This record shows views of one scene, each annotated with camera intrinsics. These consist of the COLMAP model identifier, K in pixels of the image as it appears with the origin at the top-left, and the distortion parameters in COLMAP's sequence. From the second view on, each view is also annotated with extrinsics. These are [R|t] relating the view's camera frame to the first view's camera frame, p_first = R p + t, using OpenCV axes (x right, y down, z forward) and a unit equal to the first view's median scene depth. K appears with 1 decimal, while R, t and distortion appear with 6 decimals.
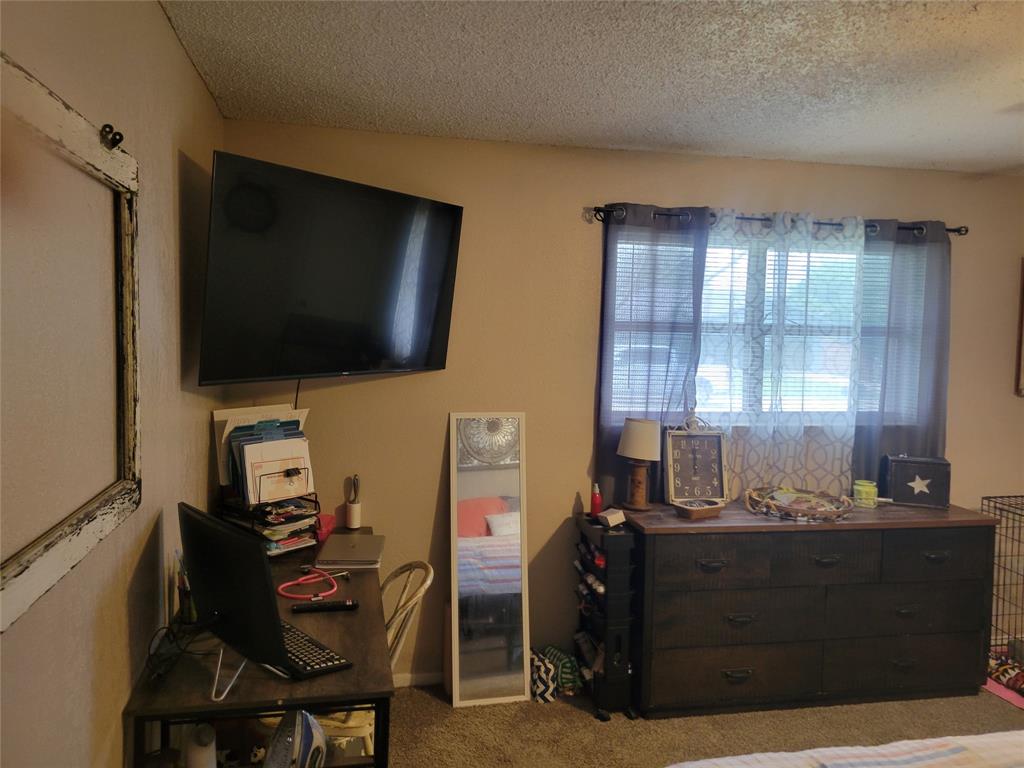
lens RADIAL K [[775.3, 0, 511.7], [0, 775.3, 378.7], [0, 0, 1]] dist [0.058944, 0.001681]
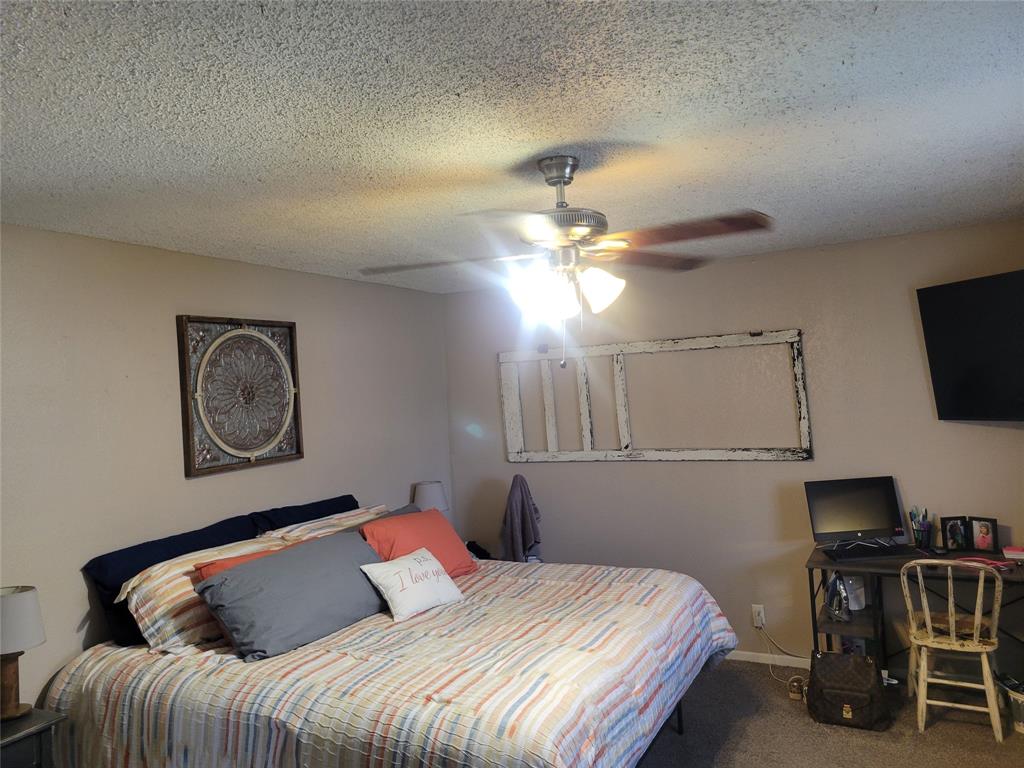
lens RADIAL K [[790.0, 0, 519.9], [0, 790.0, 385.9], [0, 0, 1]] dist [0.037221, 0.002841]
pose [[-0.644186, 0.007373, -0.764833, 1.017235], [-0.015093, 0.999636, 0.022349, -0.060558], [0.764720, 0.025941, -0.643841, 0.939816]]
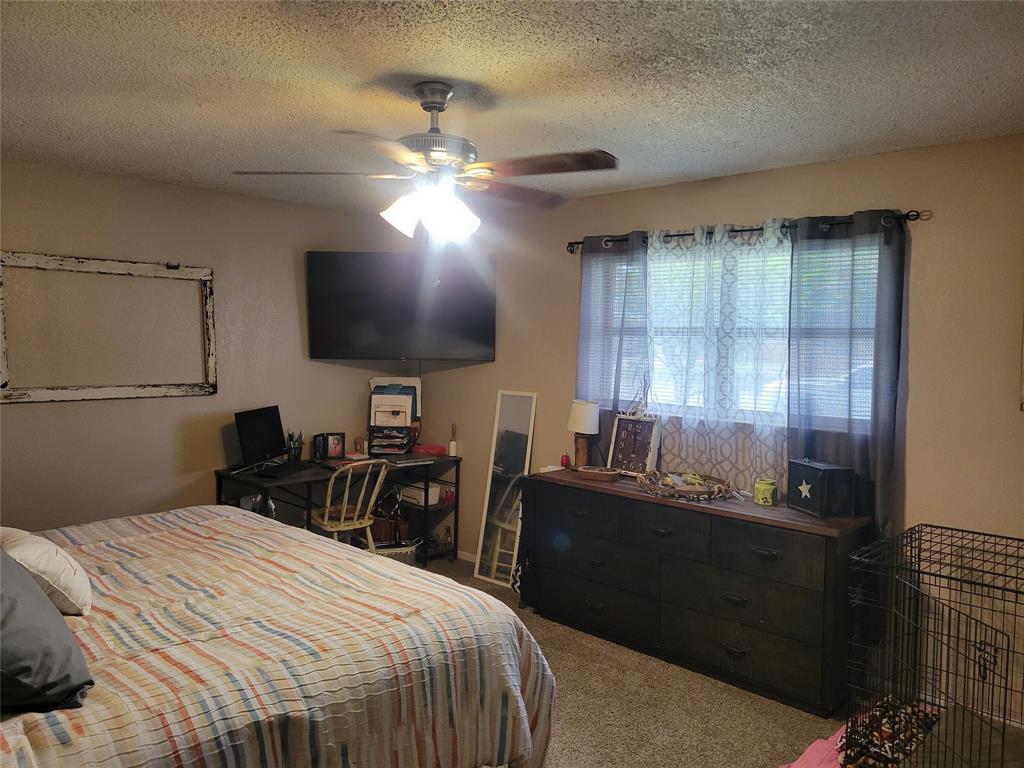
lens RADIAL K [[772.3, 0, 511.5], [0, 772.3, 403.3], [0, 0, 1]] dist [0.016399, 0.000402]
pose [[0.564785, 0.057333, -0.823244, 1.109728], [-0.062591, 0.997686, 0.026540, 0.027023], [0.822861, 0.036538, 0.567067, 0.160770]]
